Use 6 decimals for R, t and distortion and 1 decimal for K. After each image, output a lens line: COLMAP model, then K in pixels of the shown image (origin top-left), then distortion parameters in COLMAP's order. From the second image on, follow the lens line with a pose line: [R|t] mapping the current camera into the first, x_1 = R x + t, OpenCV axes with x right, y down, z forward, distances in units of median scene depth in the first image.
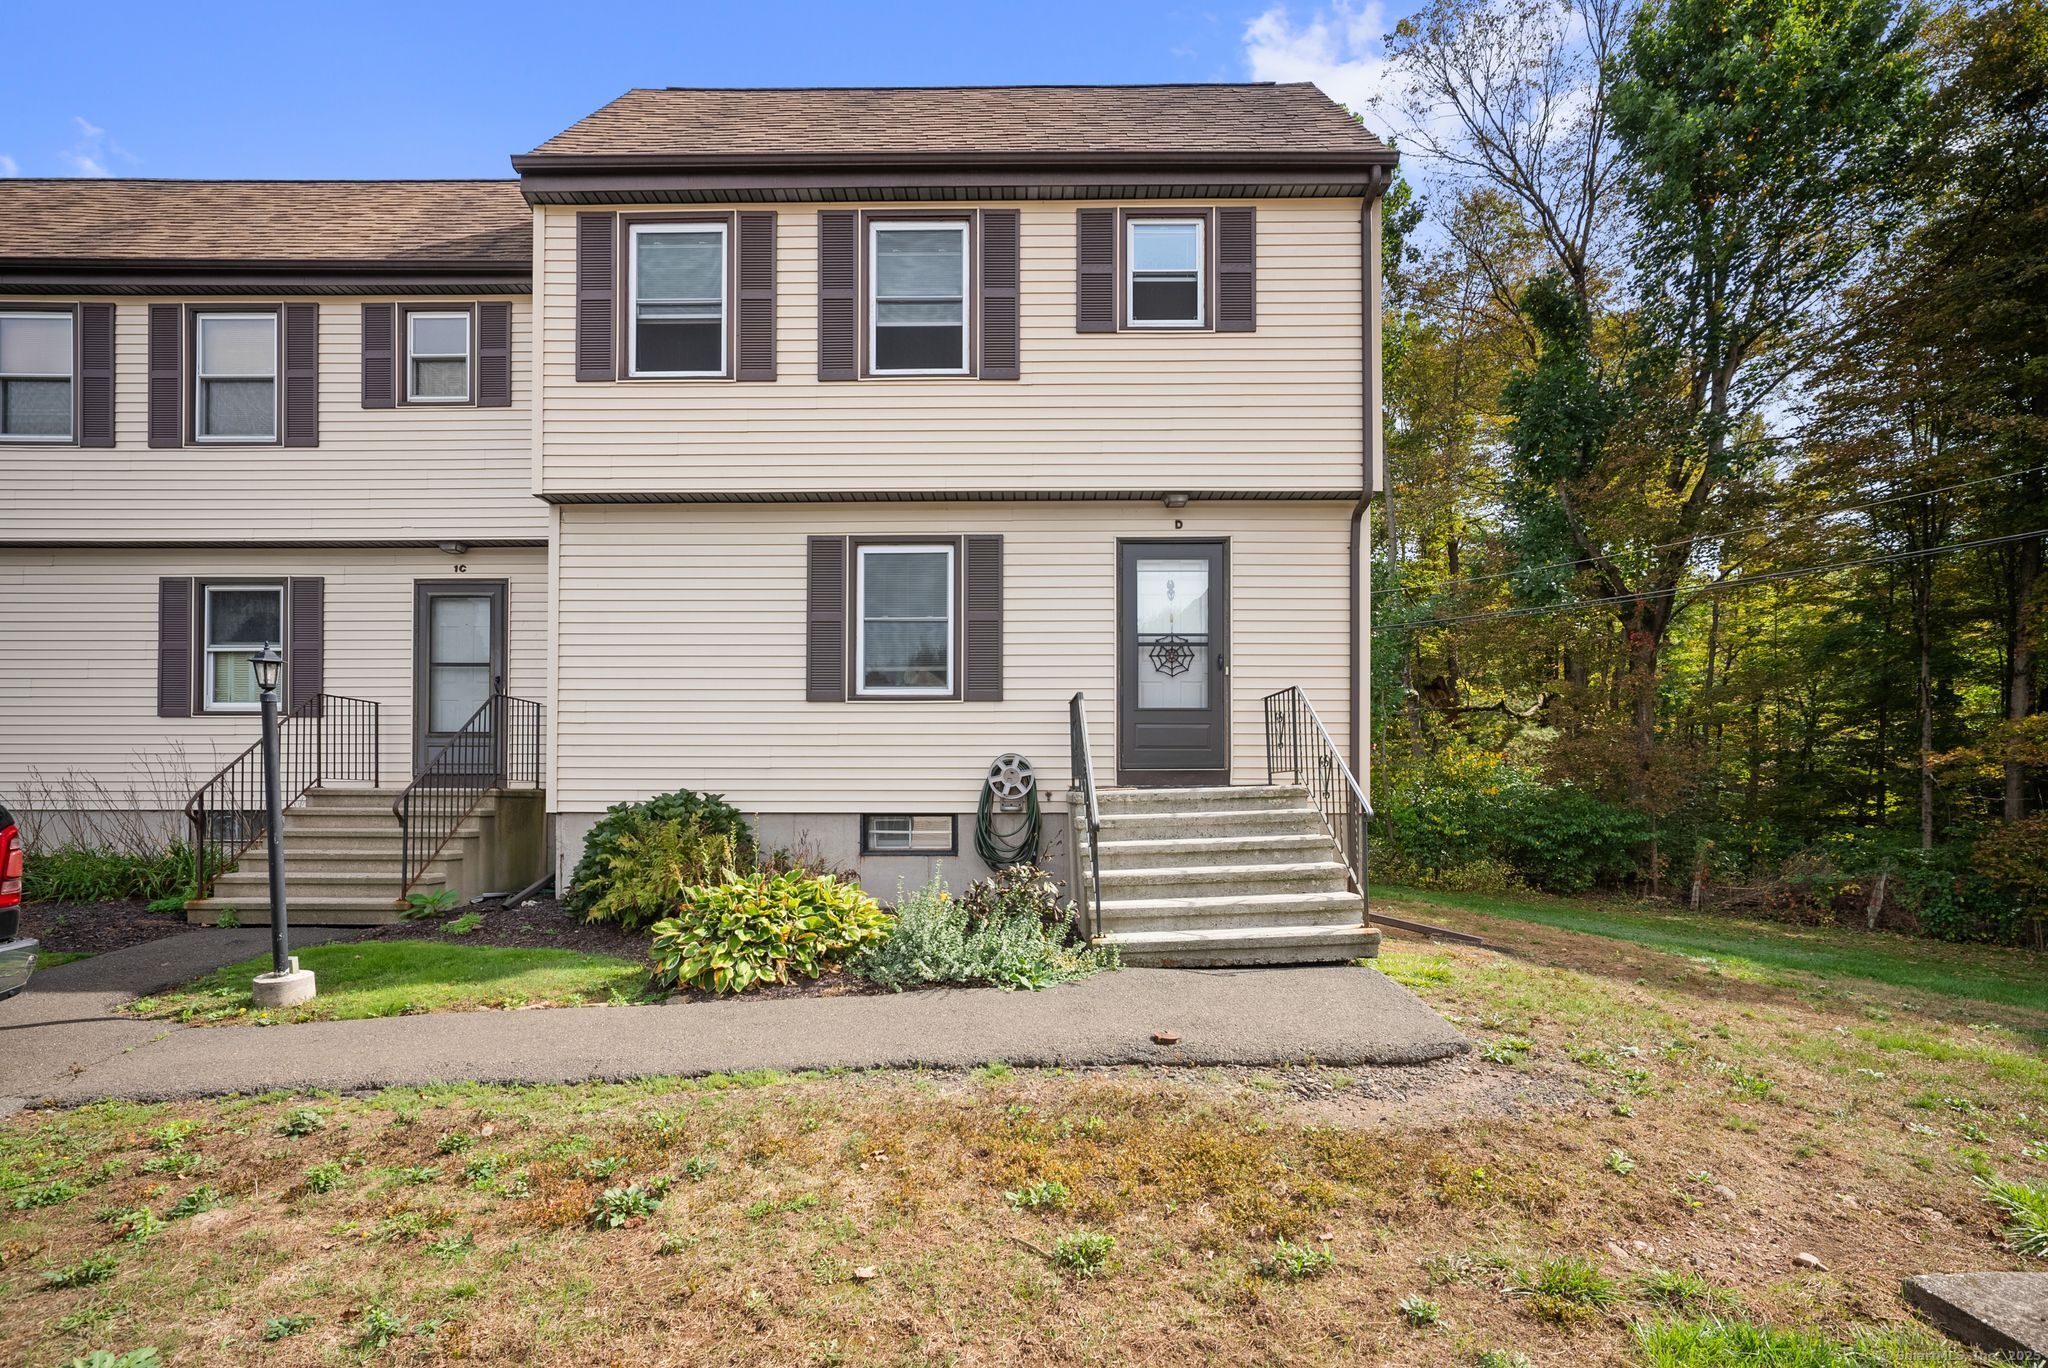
lens RADIAL K [[986.4, 0, 1011.1], [0, 986.4, 779.6], [0, 0, 1]] dist [-0.018647, 0.014457]
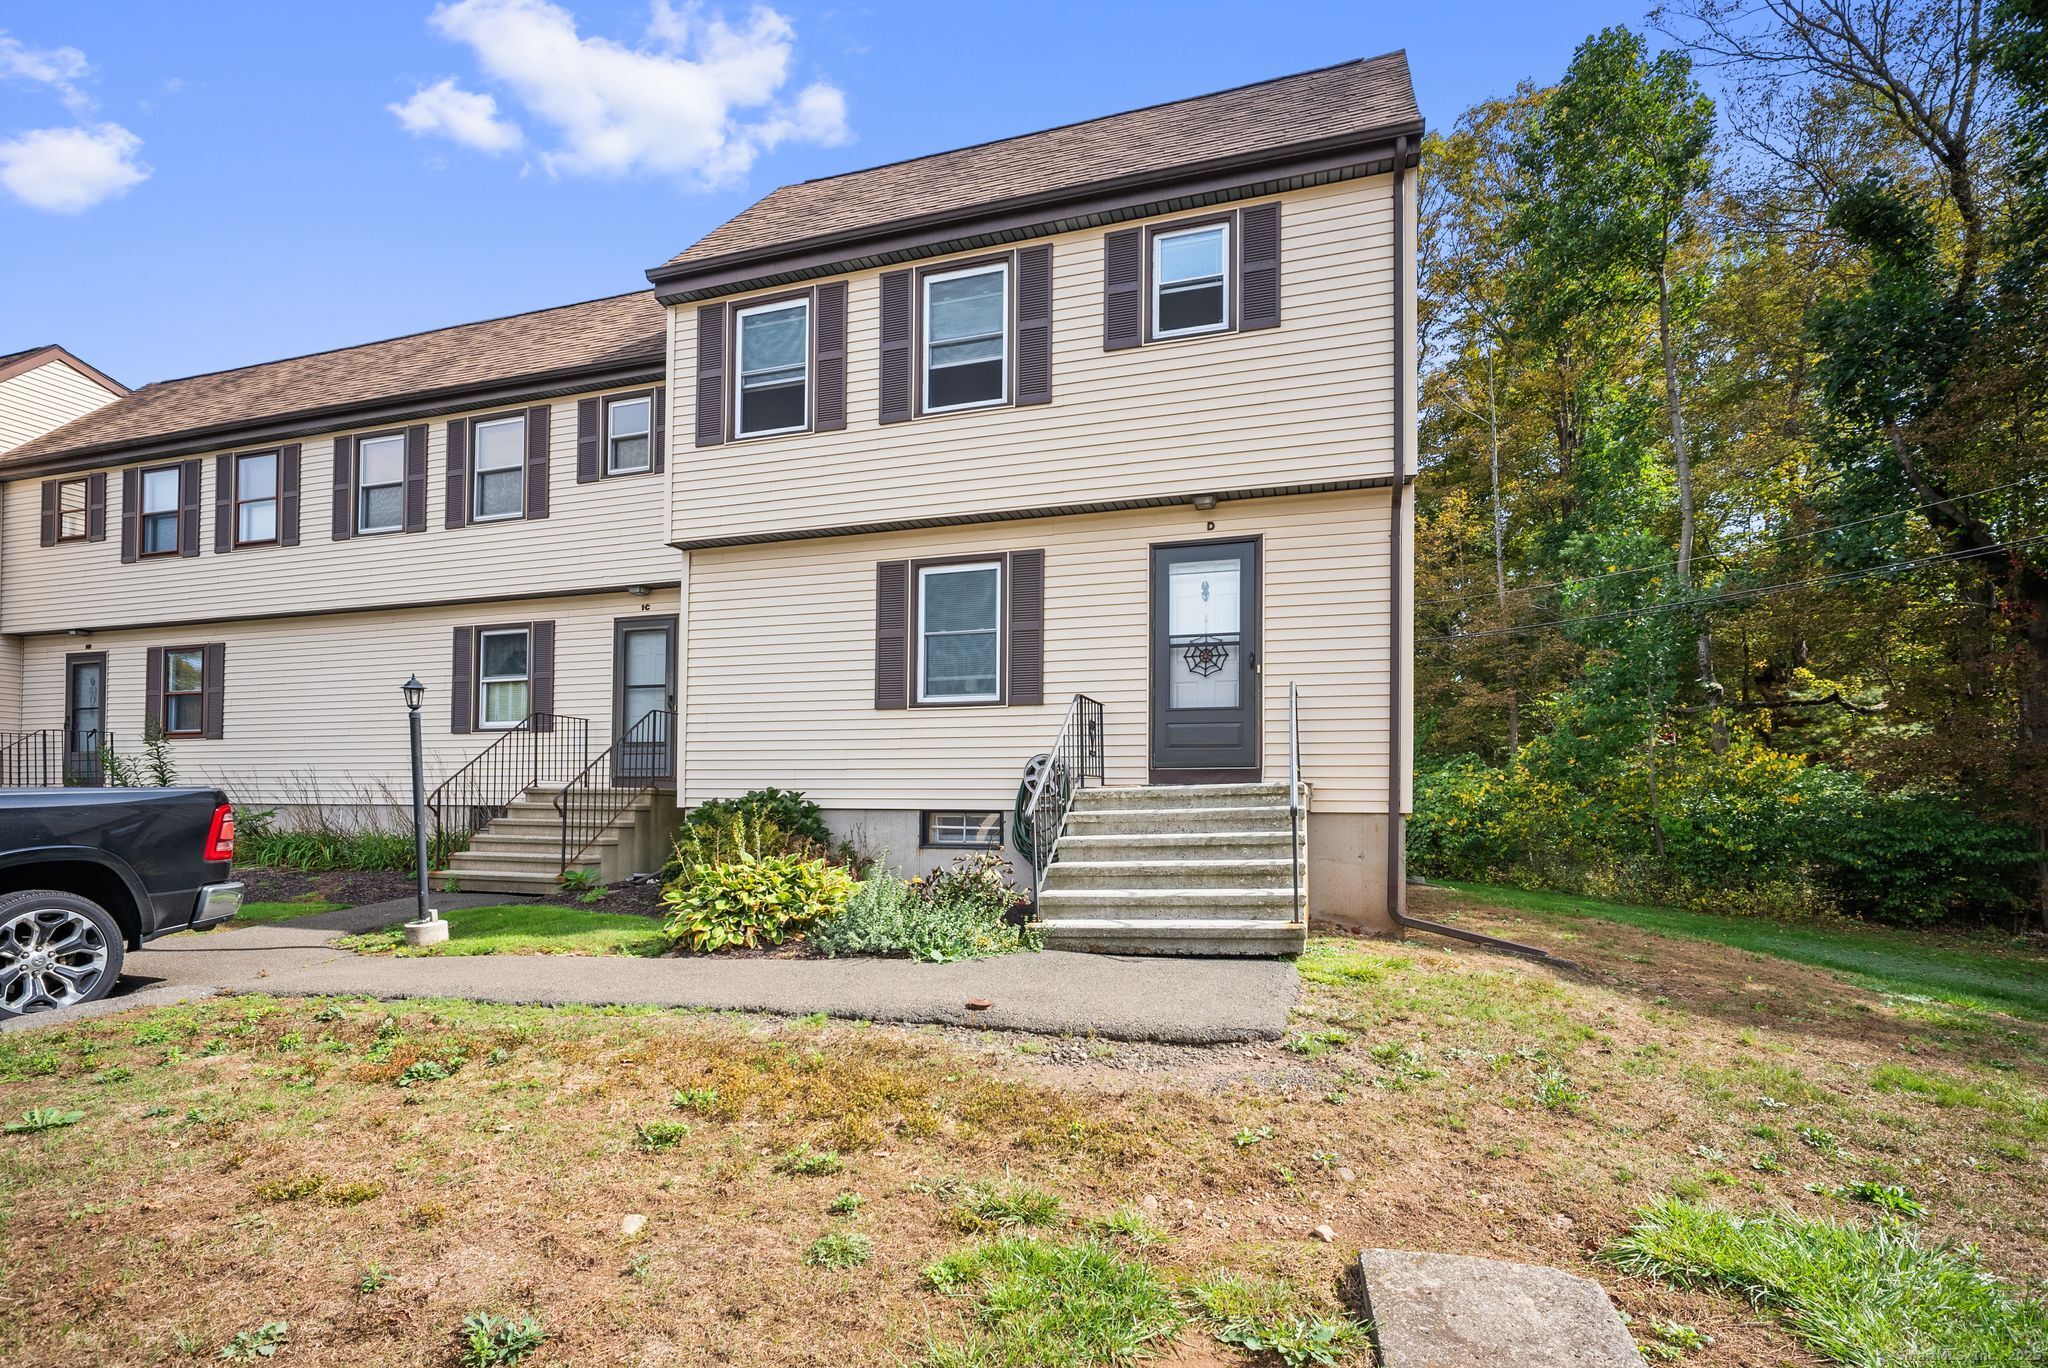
lens RADIAL K [[986.4, 0, 1011.1], [0, 986.4, 779.6], [0, 0, 1]] dist [-0.018647, 0.014457]
pose [[0.952877, -0.002459, -0.303348, 0.283512], [-0.000936, 0.999939, -0.011045, 0.012630], [0.303356, 0.010809, 0.952816, -0.022141]]
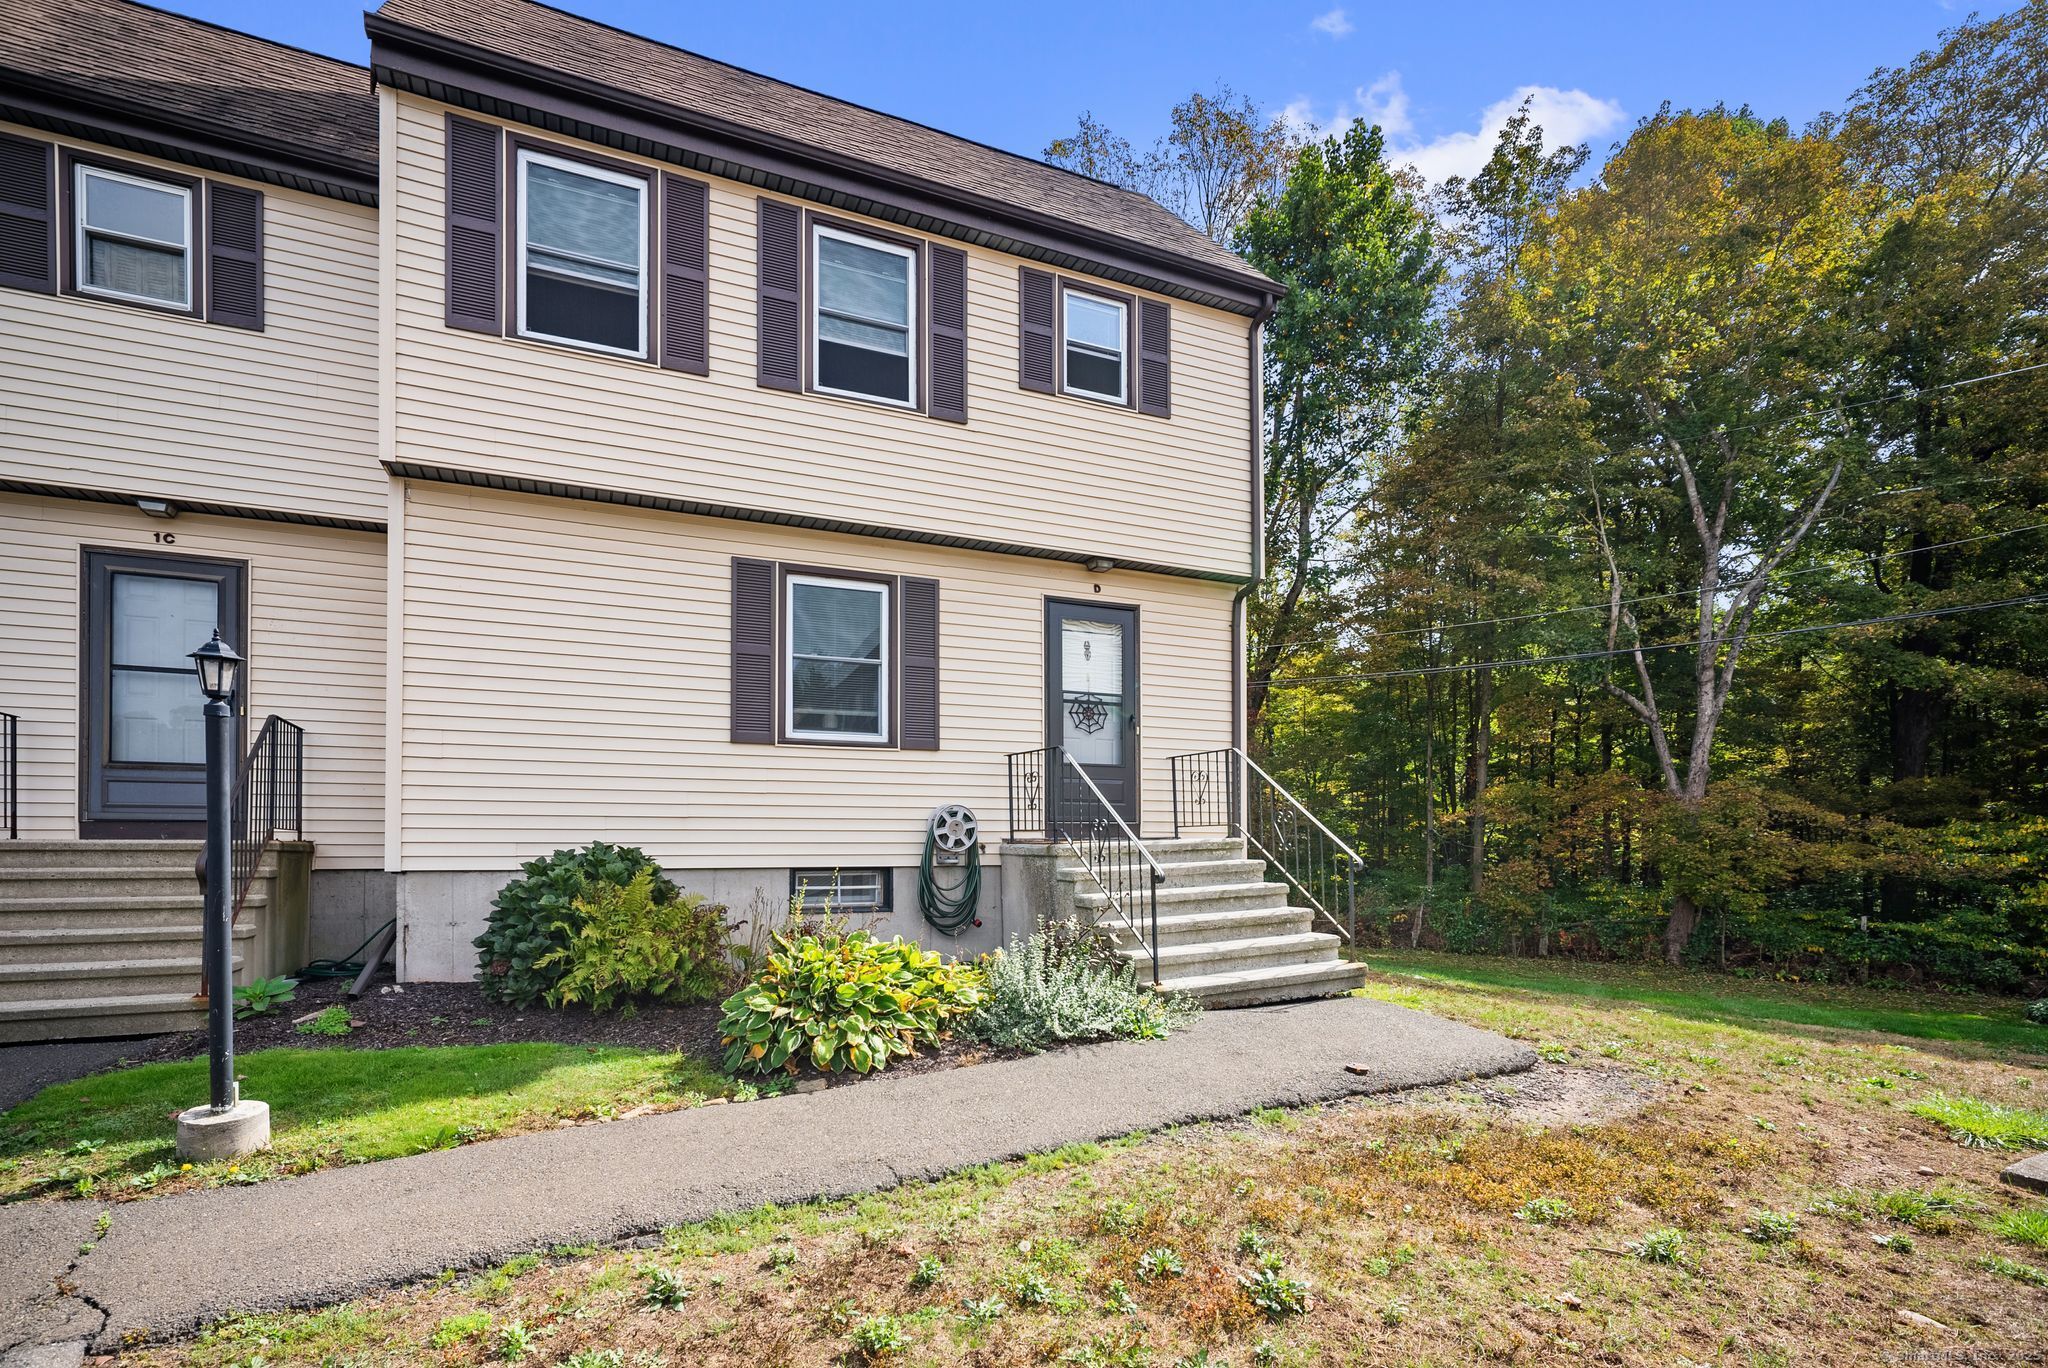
lens RADIAL K [[986.4, 0, 1011.9], [0, 986.4, 826.7], [0, 0, 1]] dist [-0.017623, 0.013802]
pose [[0.906643, 0.006549, 0.421848, -0.355767], [-0.005059, 0.999976, -0.004650, -0.000859], [-0.421868, 0.002082, 0.906655, 0.089565]]
